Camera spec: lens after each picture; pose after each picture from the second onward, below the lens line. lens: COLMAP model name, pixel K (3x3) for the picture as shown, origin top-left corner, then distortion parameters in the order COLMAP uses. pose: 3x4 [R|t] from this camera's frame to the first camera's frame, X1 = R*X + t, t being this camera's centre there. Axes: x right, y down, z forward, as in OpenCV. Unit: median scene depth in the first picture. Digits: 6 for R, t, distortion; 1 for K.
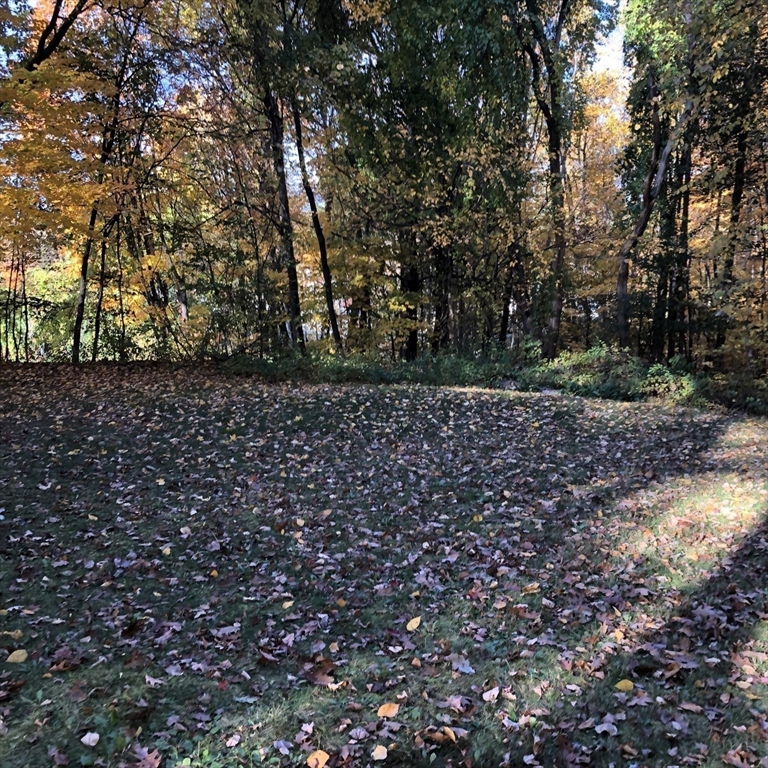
lens RADIAL K [[836.5, 0, 396.3], [0, 836.5, 381.6], [0, 0, 1]] dist [0.023970, -0.017899]
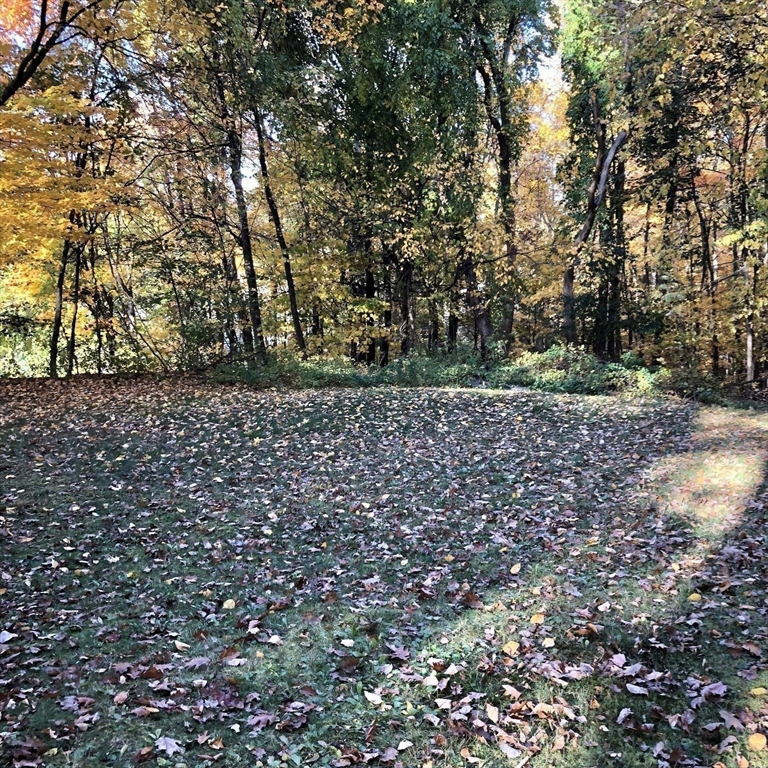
lens RADIAL K [[843.1, 0, 384.0], [0, 843.1, 384.0], [0, 0, 1]] dist [0.013303, 0.028091]
pose [[0.996525, -0.034692, 0.075729, -0.086614], [0.034795, 0.999394, -0.000049, -0.000412], [-0.075681, 0.002684, 0.997128, -0.089063]]
